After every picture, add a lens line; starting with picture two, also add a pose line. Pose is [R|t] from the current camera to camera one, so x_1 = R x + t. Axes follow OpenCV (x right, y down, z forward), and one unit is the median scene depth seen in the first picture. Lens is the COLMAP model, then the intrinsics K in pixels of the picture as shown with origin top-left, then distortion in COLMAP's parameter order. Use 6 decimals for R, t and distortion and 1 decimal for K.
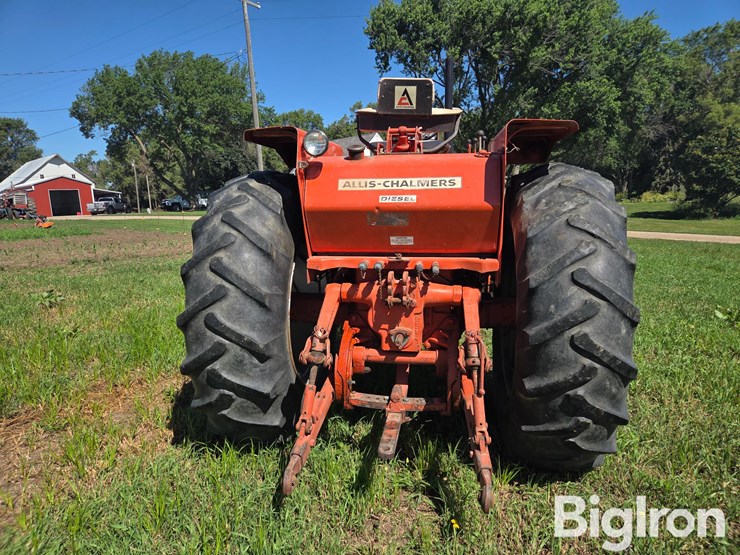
lens RADIAL K [[500.1, 0, 374.6], [0, 500.1, 283.7], [0, 0, 1]] dist [0.057248, -0.046953]
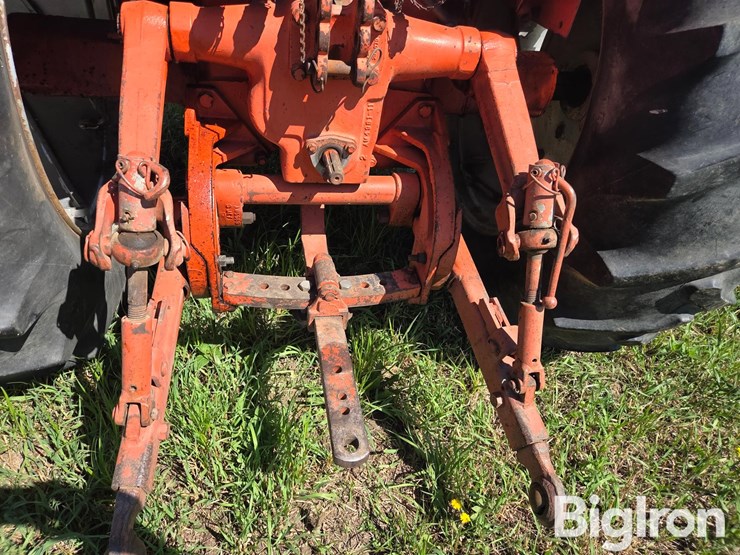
lens RADIAL K [[496.6, 0, 360.9], [0, 496.6, 282.7], [0, 0, 1]] dist [0.044136, -0.004725]
pose [[0.939393, -0.120053, 0.321137, -0.077136], [-0.057393, 0.868402, 0.492528, -0.012344], [-0.338005, -0.481108, 0.808880, 0.582594]]
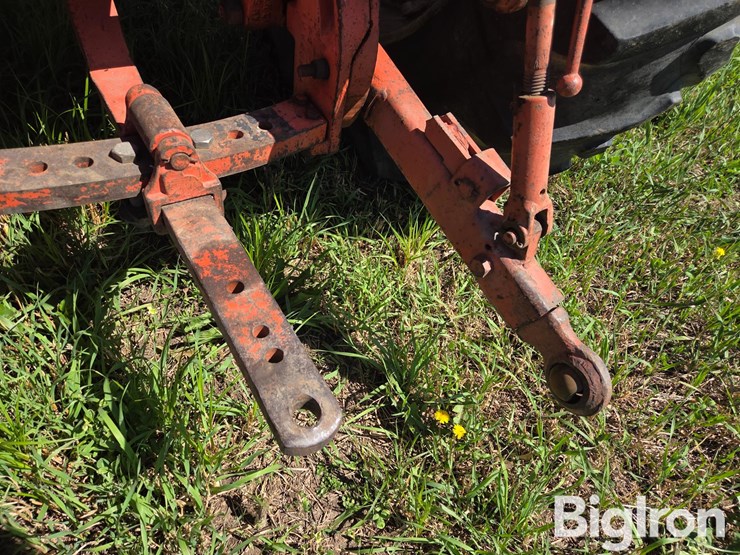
lens RADIAL K [[500.1, 0, 374.6], [0, 500.1, 283.7], [0, 0, 1]] dist [0.057248, -0.046953]
pose [[0.742453, -0.418611, 0.522999, -0.043337], [-0.046303, 0.746779, 0.663458, 0.099381], [-0.668296, -0.516803, 0.535066, 0.725076]]
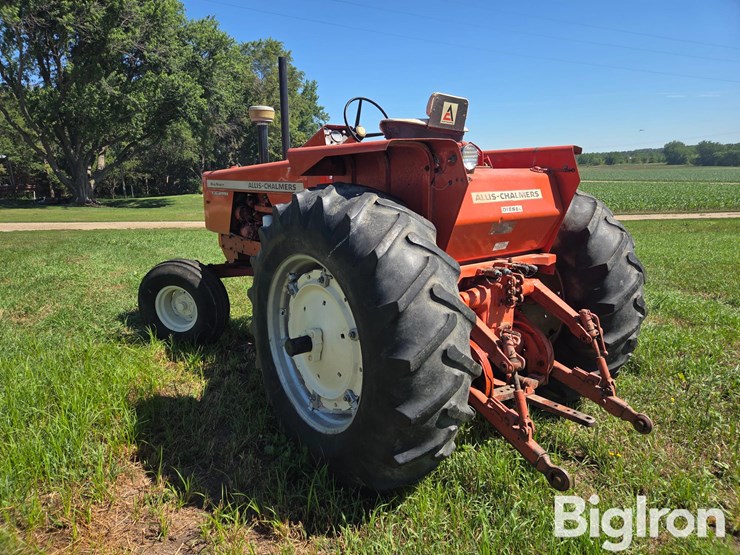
lens RADIAL K [[500.1, 0, 374.6], [0, 500.1, 283.7], [0, 0, 1]] dist [0.057248, -0.046953]
pose [[0.683570, -0.149435, 0.714424, -0.937589], [0.137892, 0.987630, 0.074645, -0.123561], [-0.716741, 0.047489, 0.695720, 0.419003]]
